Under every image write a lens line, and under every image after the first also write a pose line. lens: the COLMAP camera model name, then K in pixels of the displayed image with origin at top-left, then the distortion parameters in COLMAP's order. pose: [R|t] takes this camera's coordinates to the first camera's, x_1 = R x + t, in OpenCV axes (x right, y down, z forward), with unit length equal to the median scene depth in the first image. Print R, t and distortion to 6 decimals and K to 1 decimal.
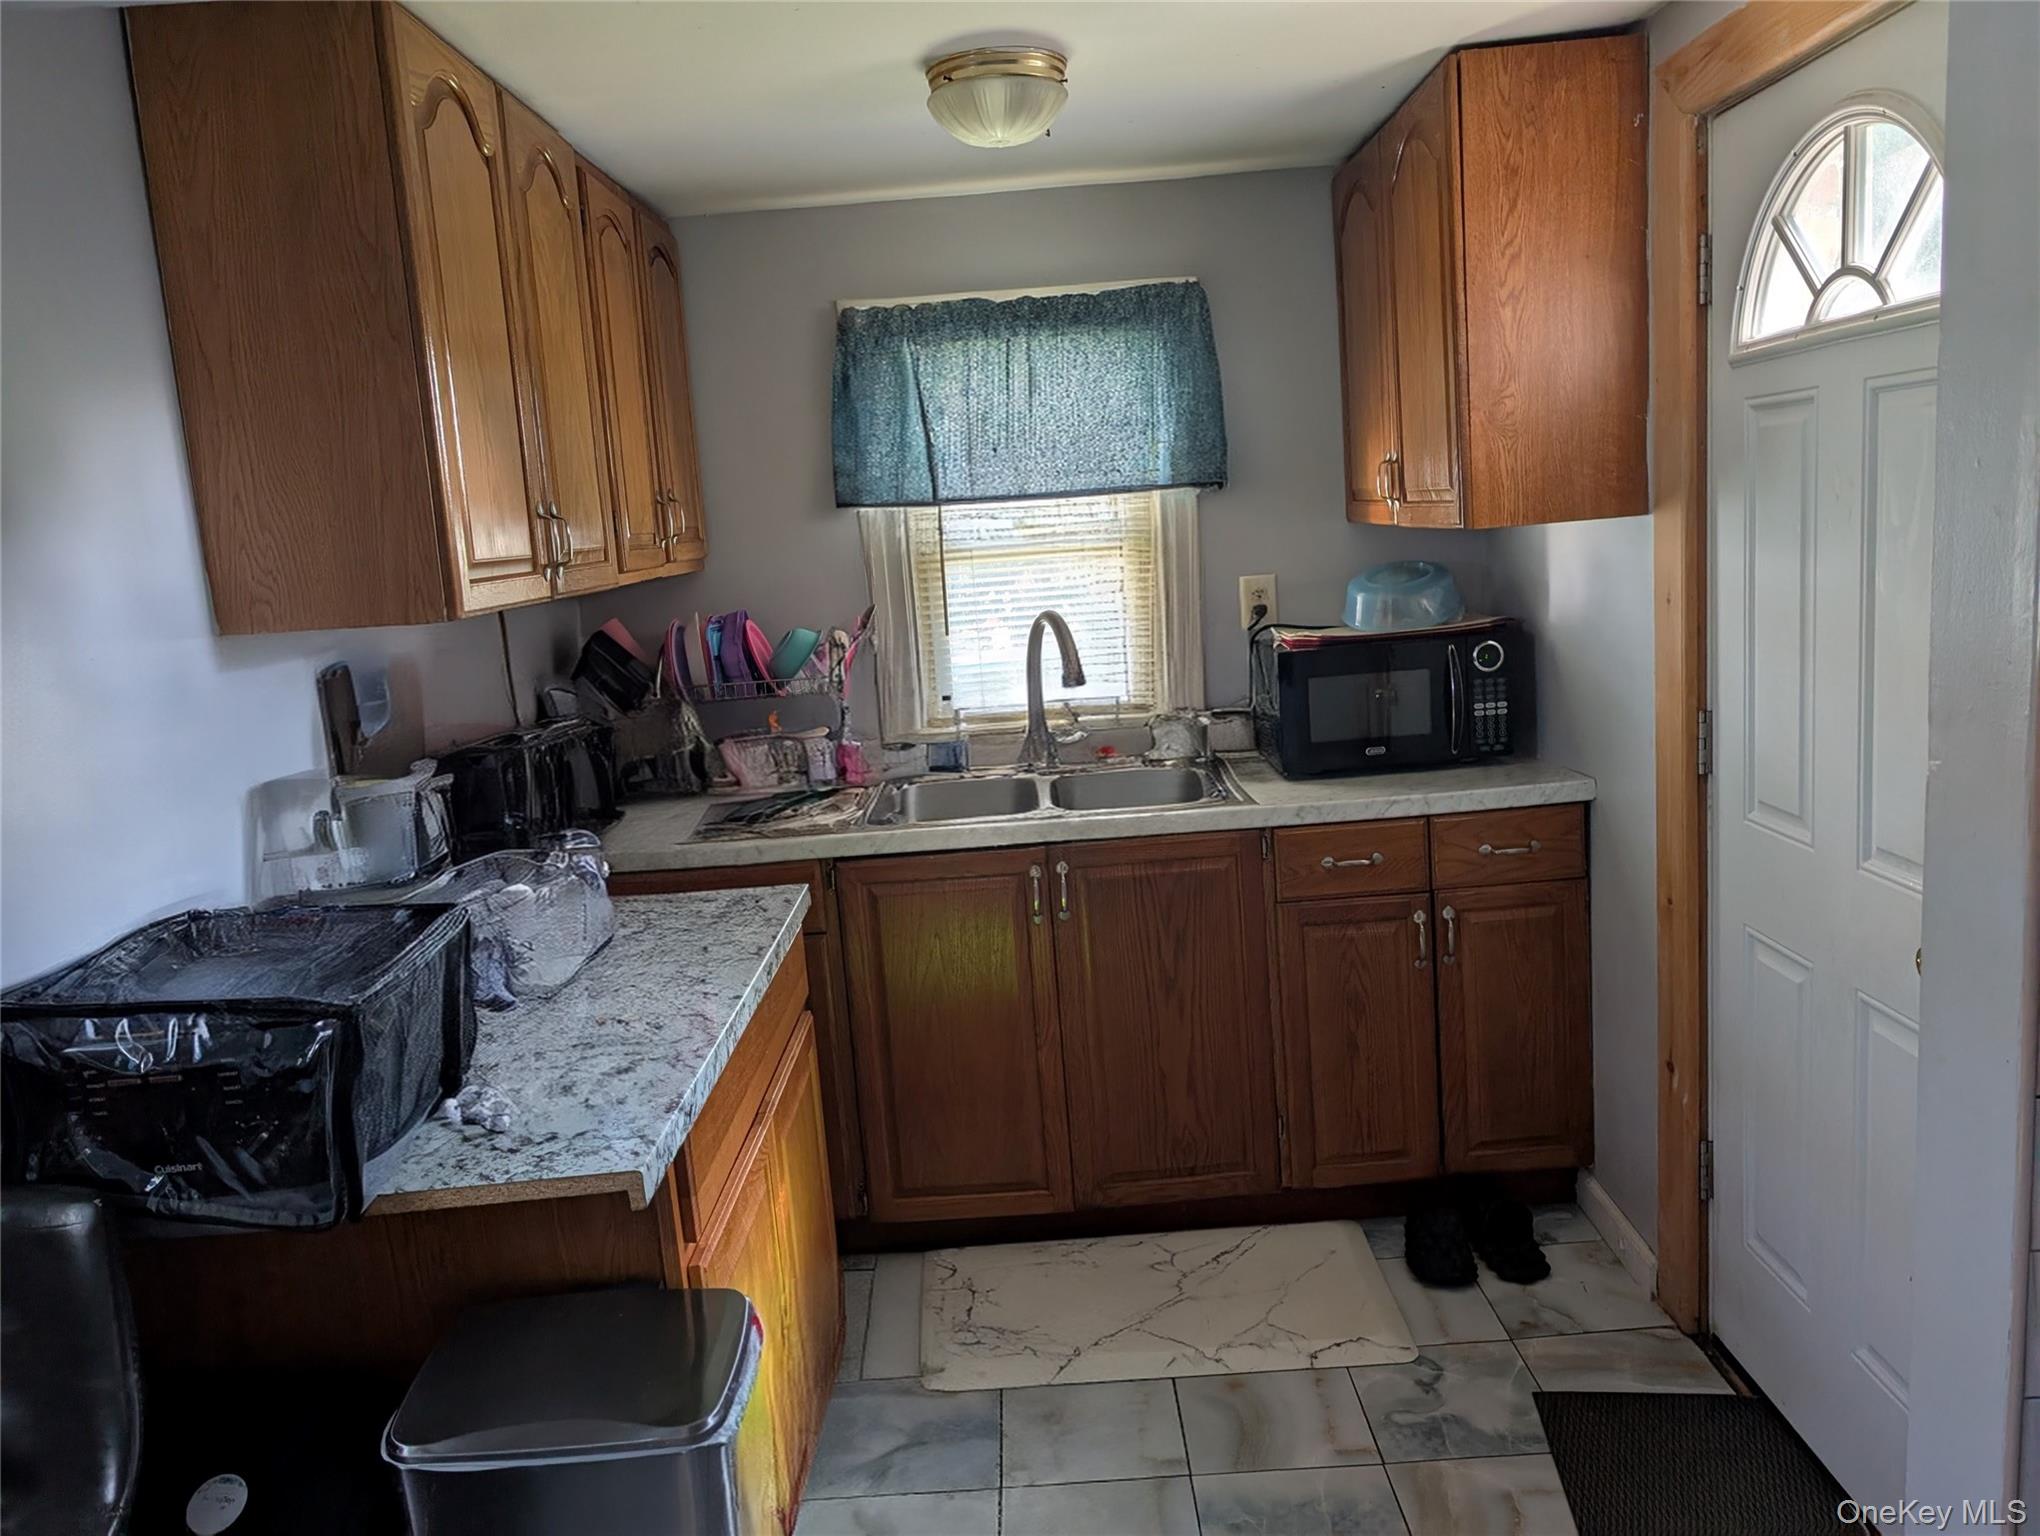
lens RADIAL K [[1512.8, 0, 1075.8], [0, 1512.8, 768.8], [0, 0, 1]] dist [0.083461, -0.254226]
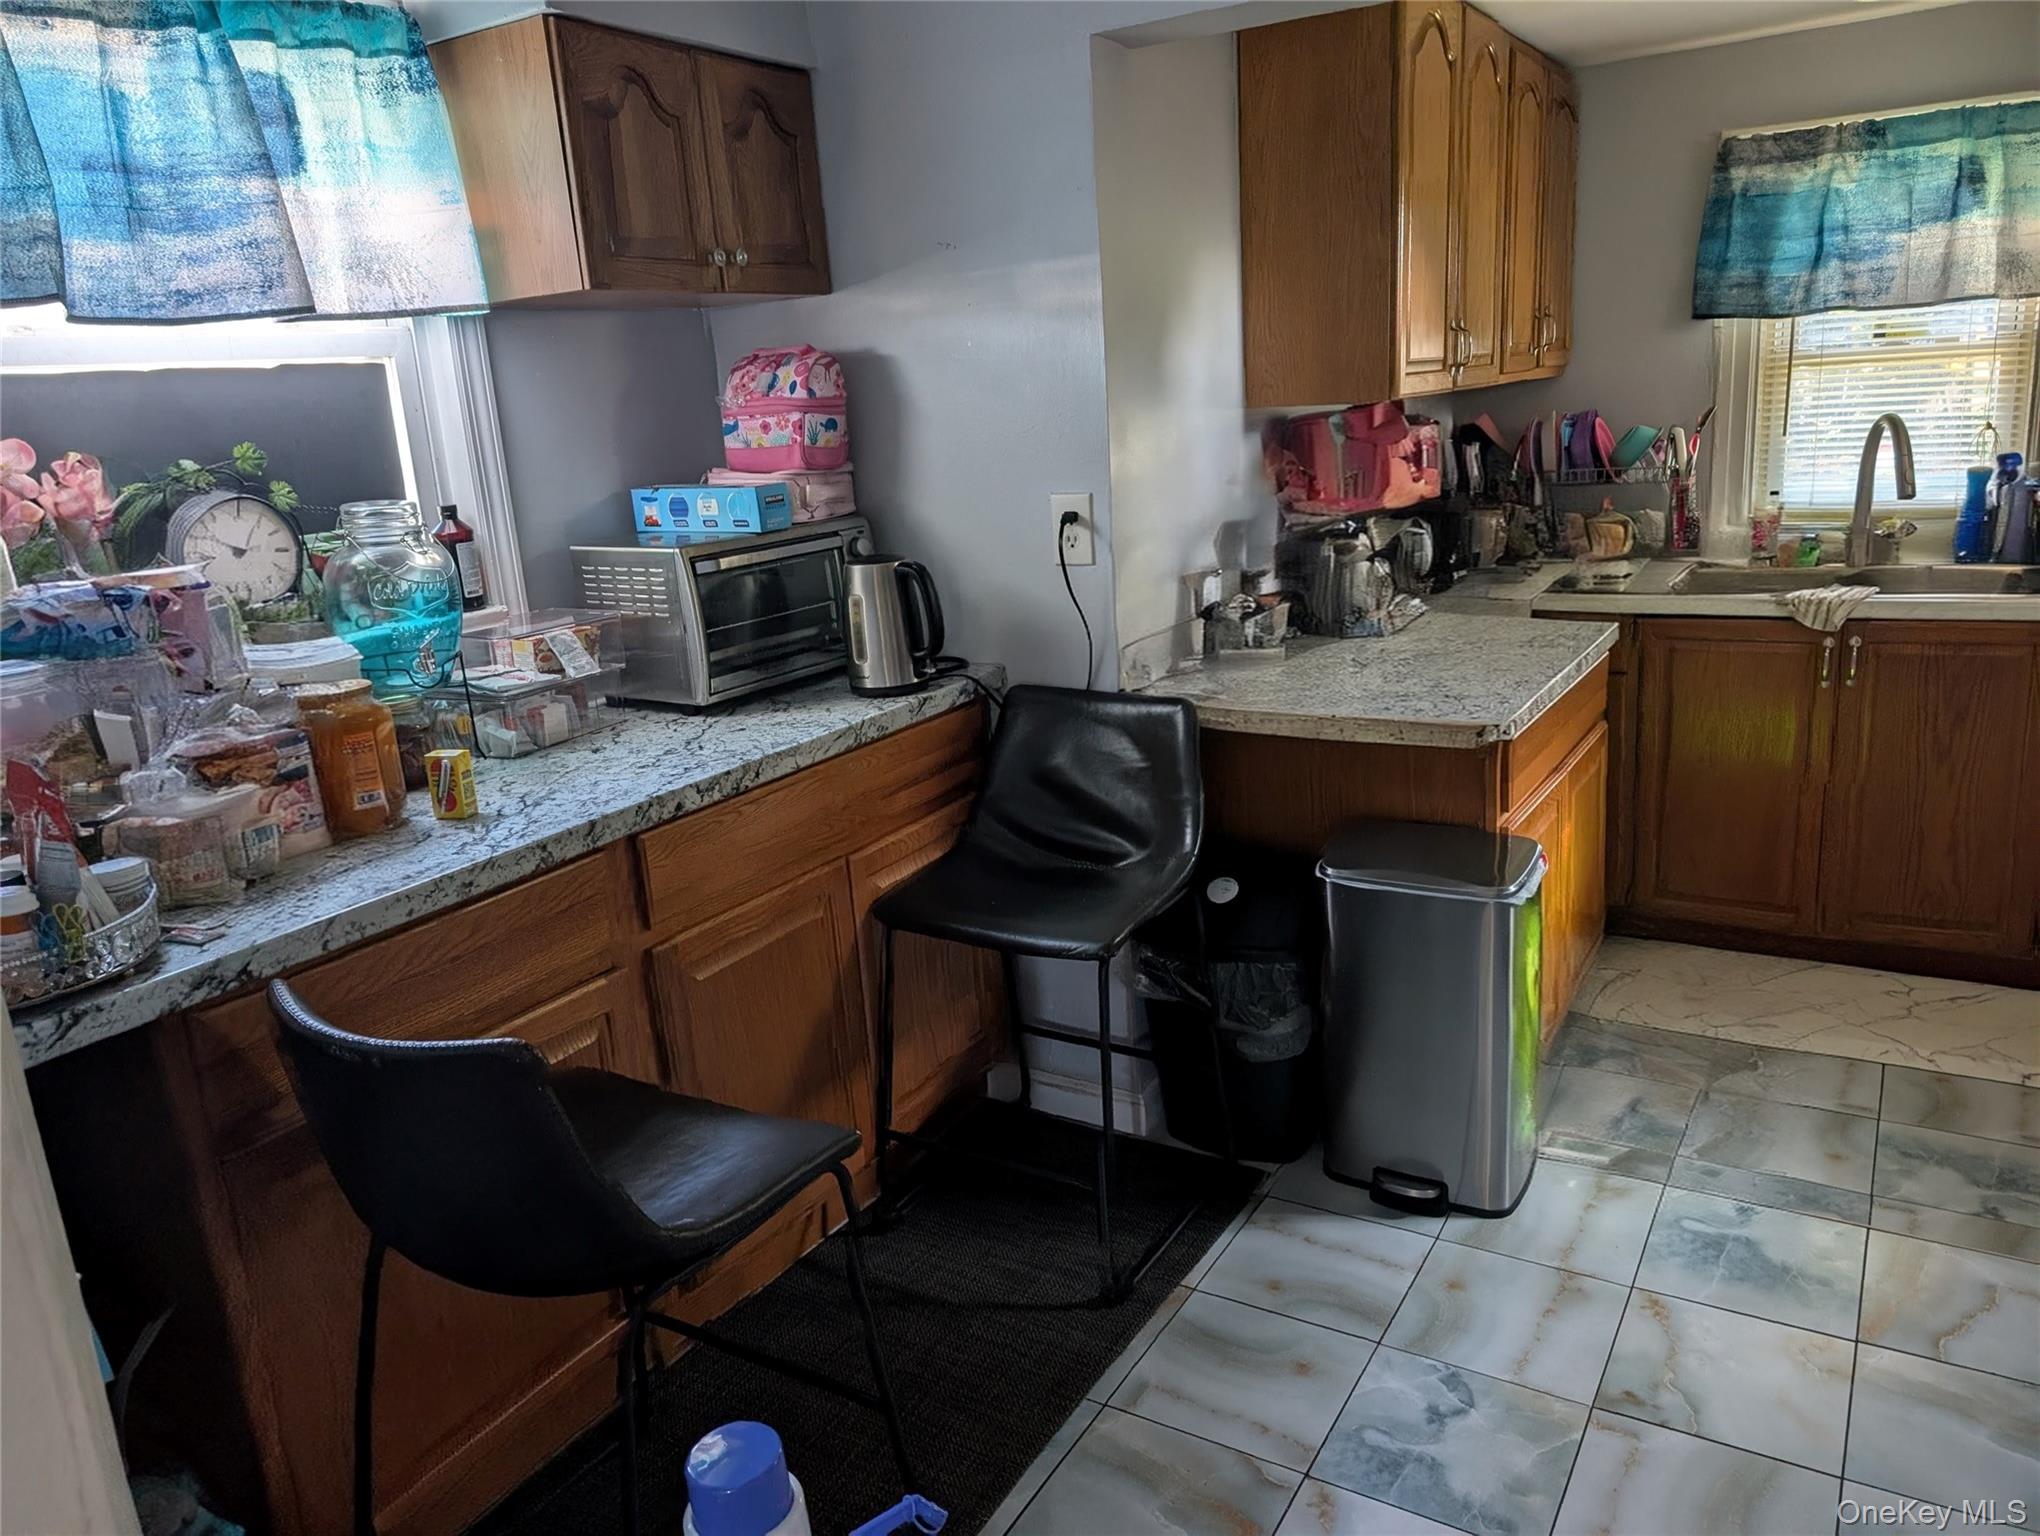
lens RADIAL K [[1458.3, 0, 1022.4], [0, 1458.3, 772.1], [0, 0, 1]] dist [0.027157, -0.049300]
pose [[0.838574, 0.150286, -0.523648, 0.056467], [-0.081602, 0.985004, 0.152016, 0.044934], [0.538641, -0.084745, 0.838262, -0.265810]]
